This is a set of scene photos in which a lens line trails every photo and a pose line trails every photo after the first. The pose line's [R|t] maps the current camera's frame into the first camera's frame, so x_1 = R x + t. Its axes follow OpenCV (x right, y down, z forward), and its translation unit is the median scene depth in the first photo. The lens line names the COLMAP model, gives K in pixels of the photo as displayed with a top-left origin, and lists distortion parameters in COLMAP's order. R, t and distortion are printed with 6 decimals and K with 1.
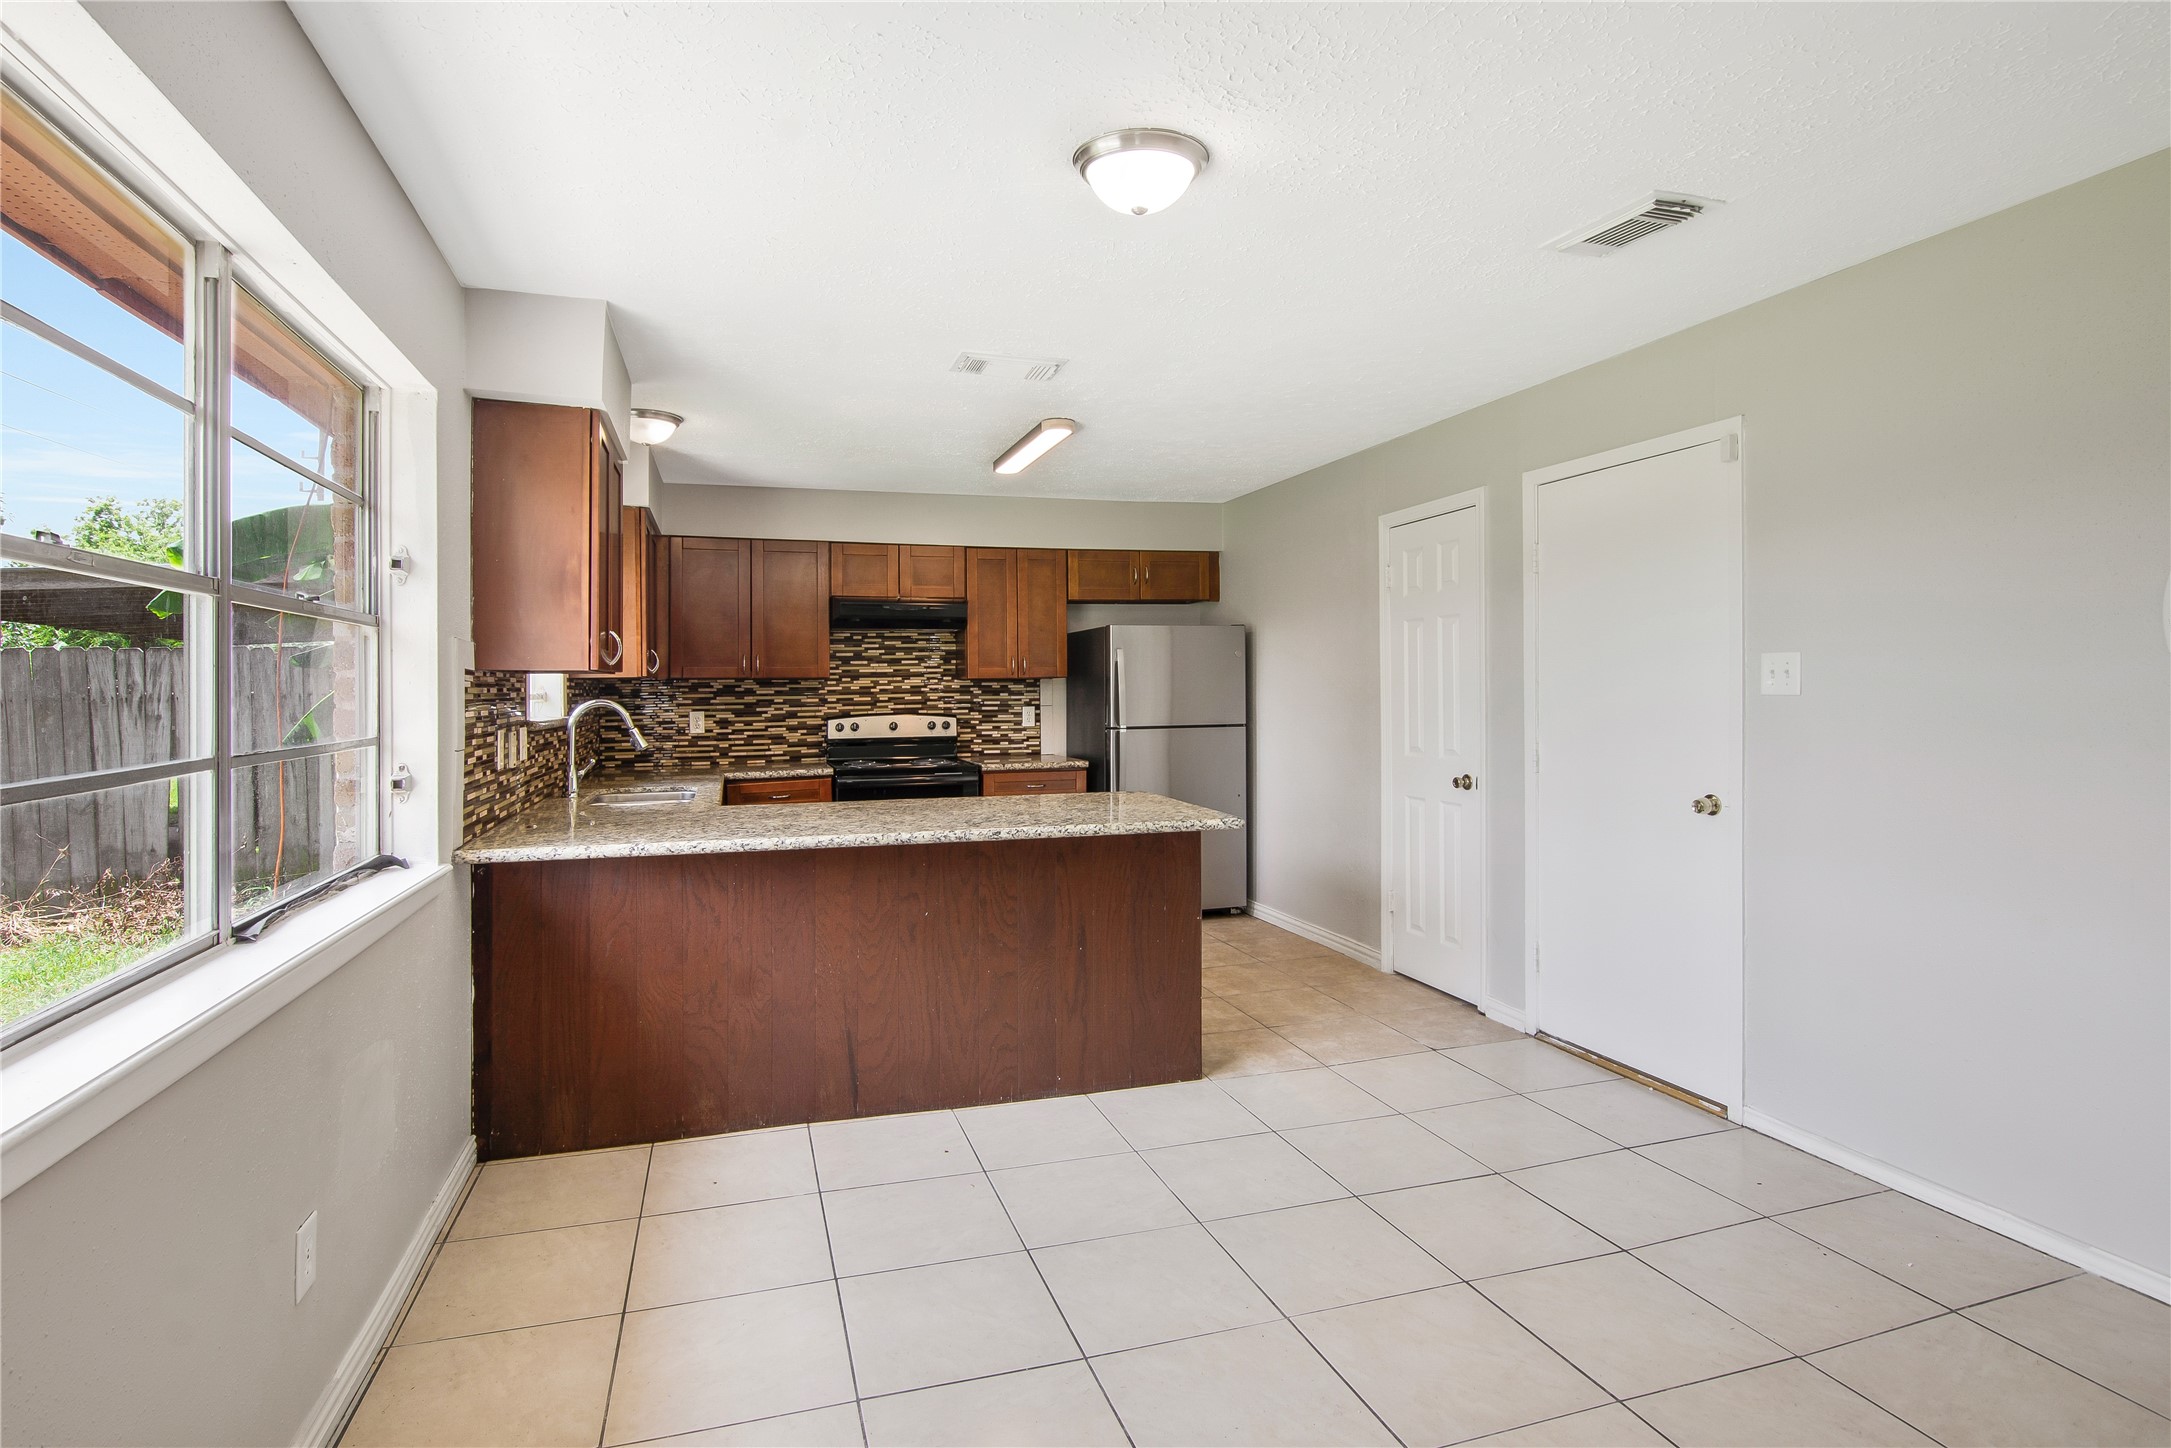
lens RADIAL K [[1073.1, 0, 1043.5], [0, 1073.1, 697.7], [0, 0, 1]] dist [0.000289, -0.000848]
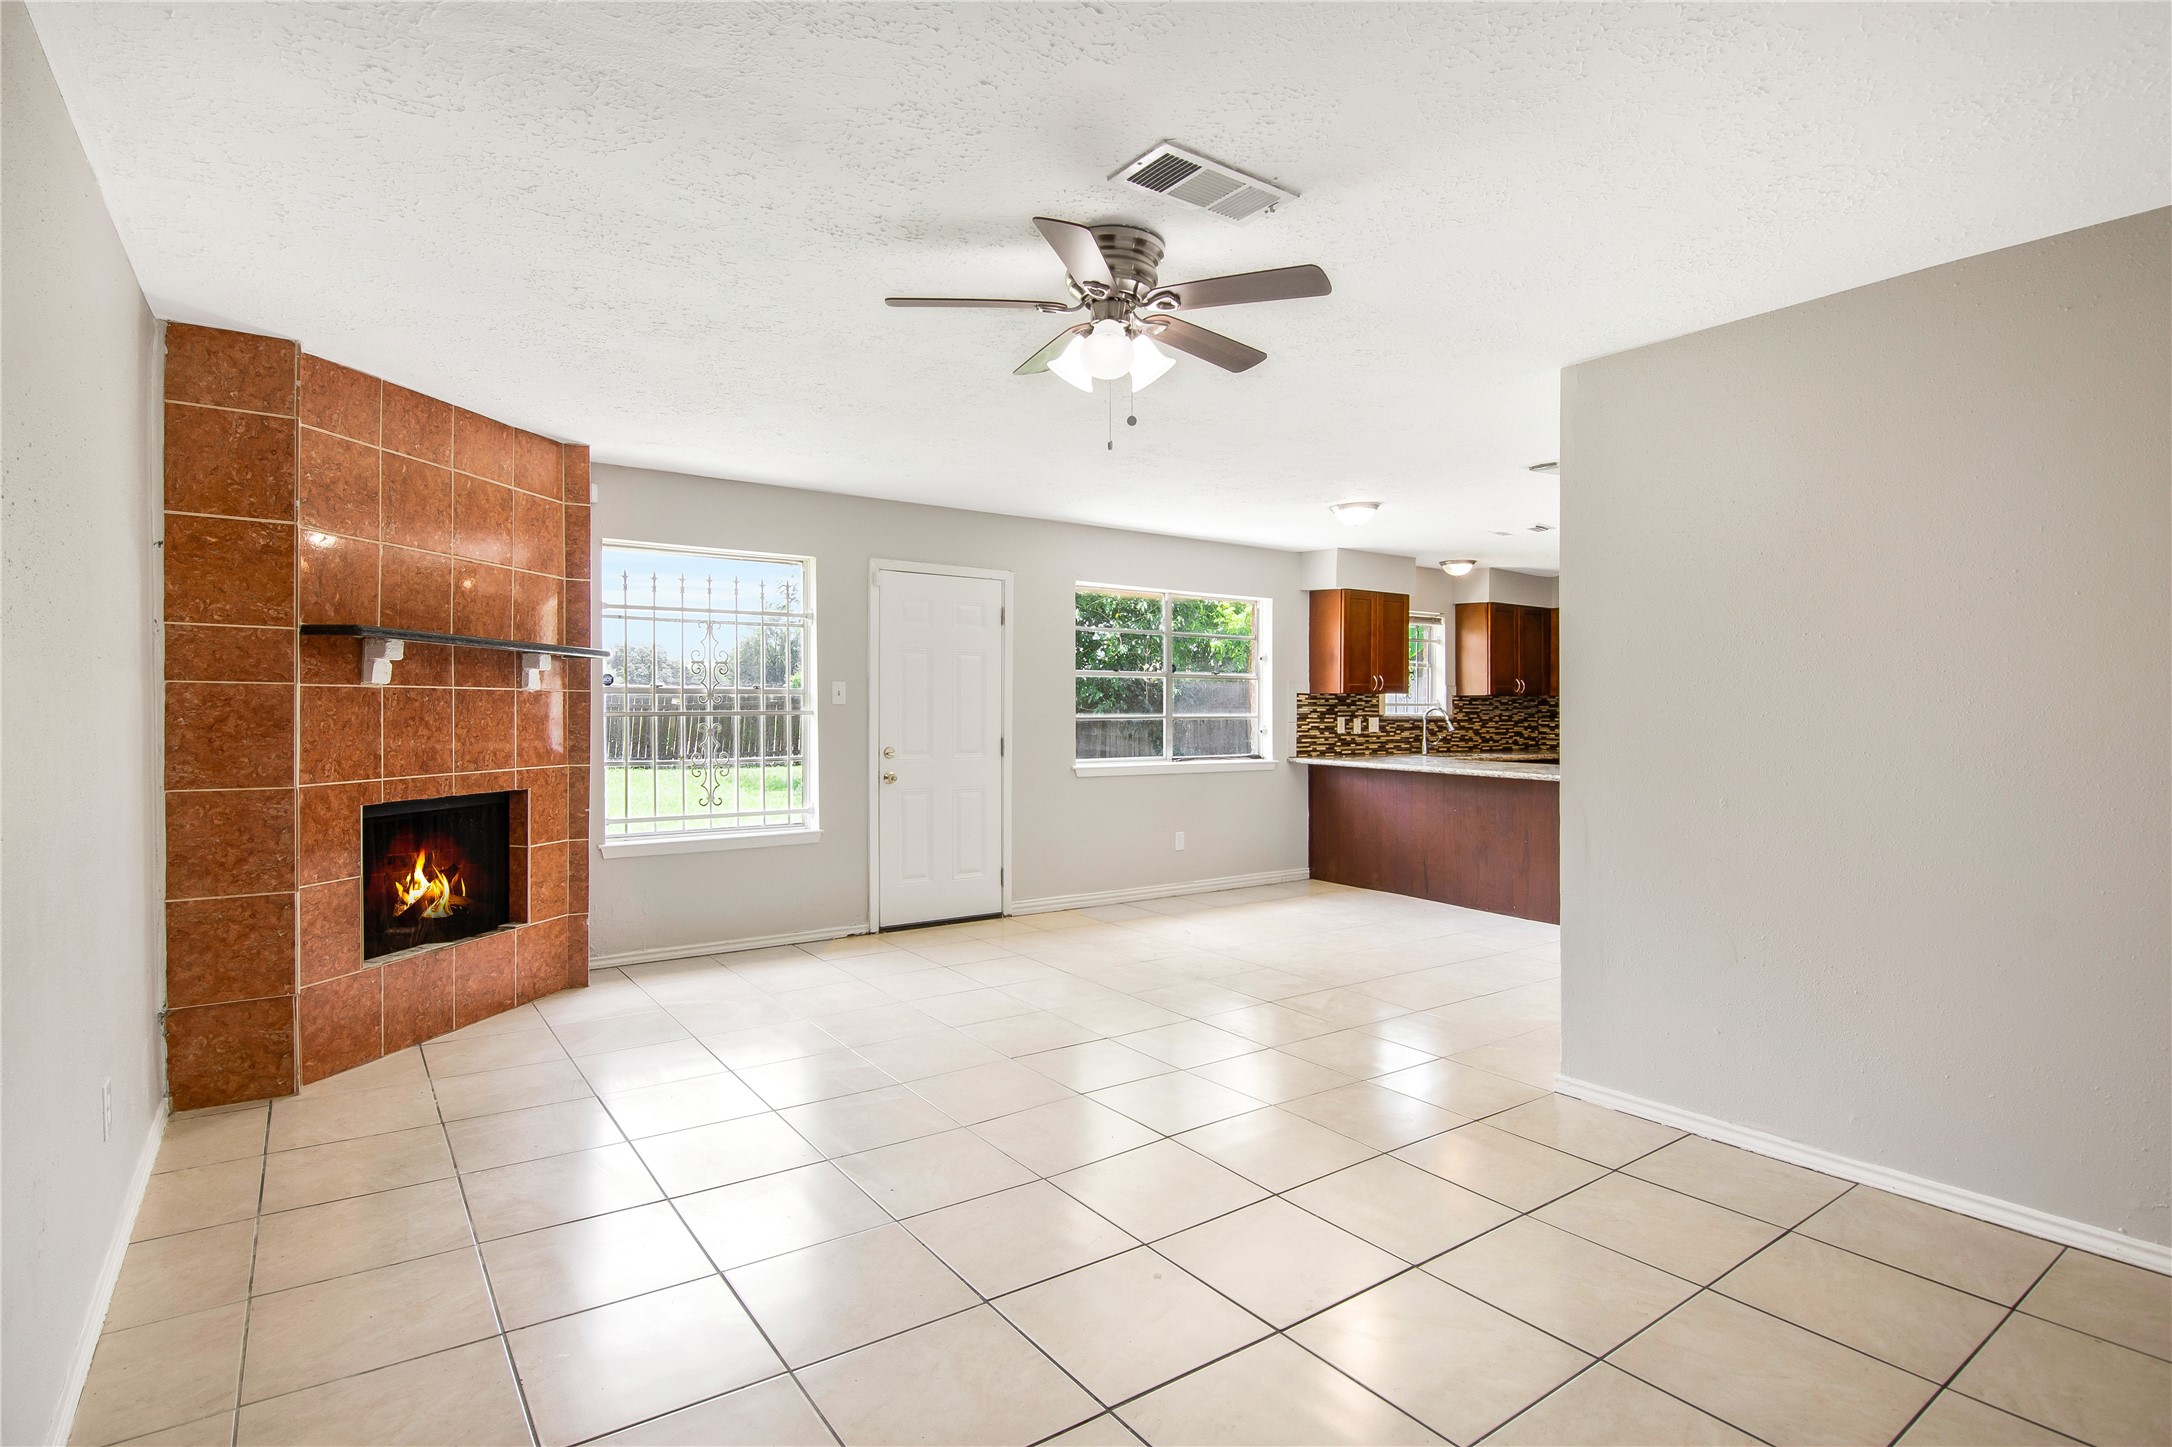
lens RADIAL K [[1073.6, 0, 1044.0], [0, 1073.6, 697.2], [0, 0, 1]] dist [0.000289, -0.000848]
pose [[0.286515, 0.002006, -0.958074, 0.922883], [-0.014459, 0.999893, -0.002230, 0.000031], [0.957967, 0.014491, 0.286513, -0.197587]]
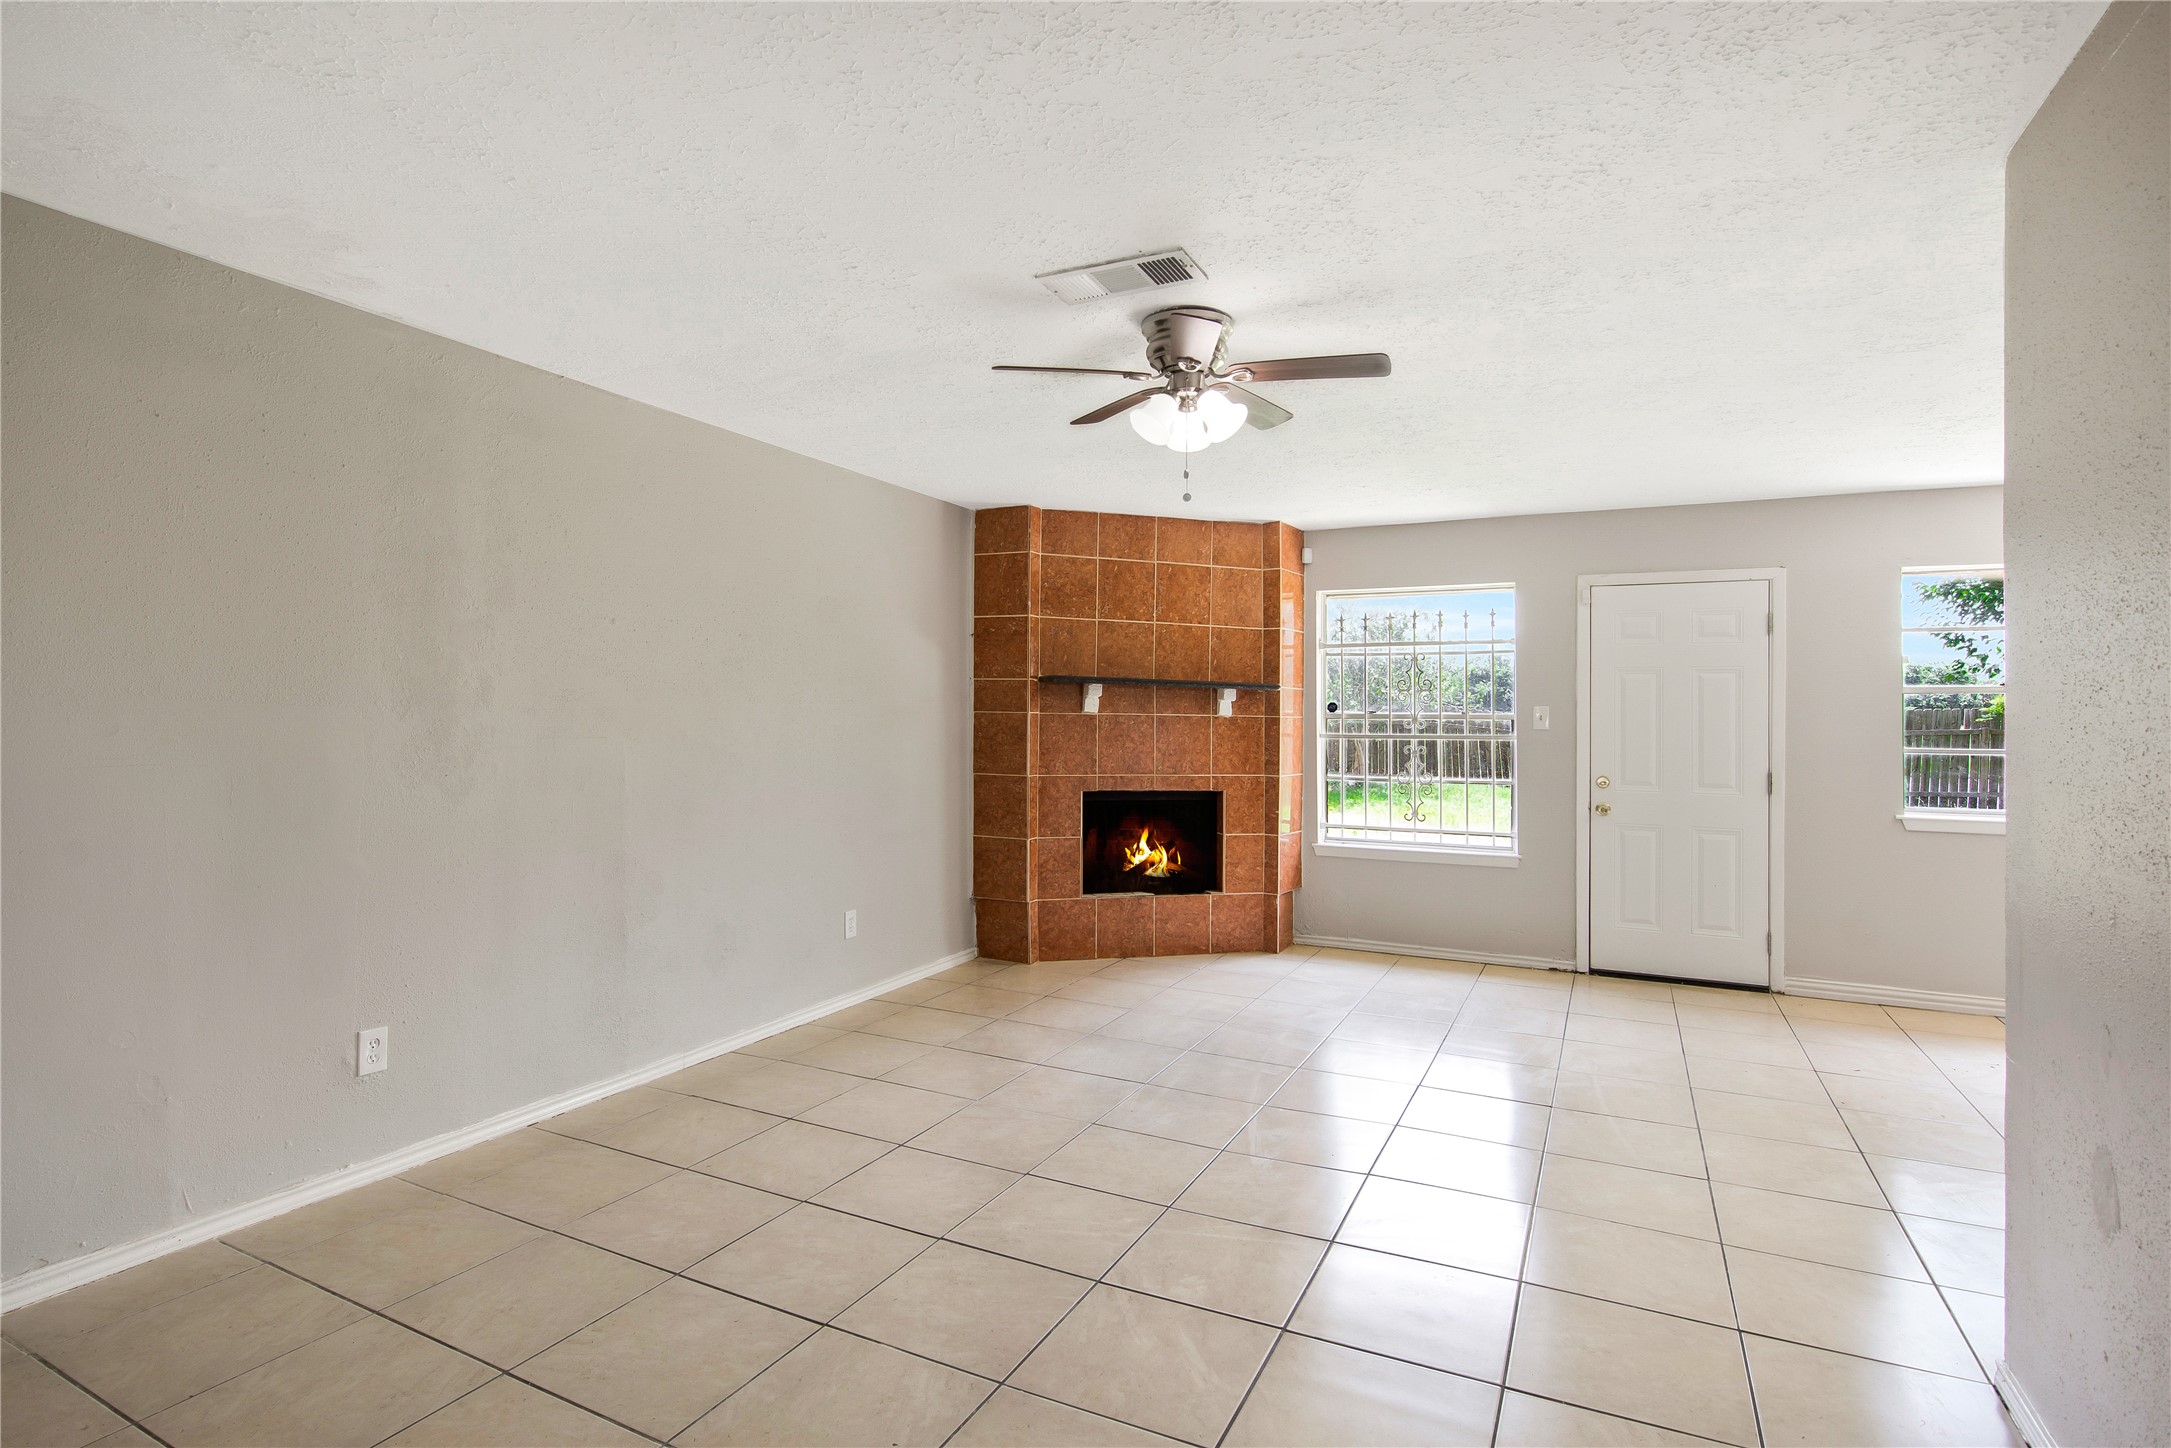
lens RADIAL K [[1050.5, 0, 1088.6], [0, 1050.5, 705.8], [0, 0, 1]] dist [0.001270, -0.000048]
pose [[-0.691398, -0.012673, -0.722363, 0.887135], [-0.011922, 0.999910, -0.006132, -0.003855], [0.722376, 0.004372, -0.691487, 0.281899]]
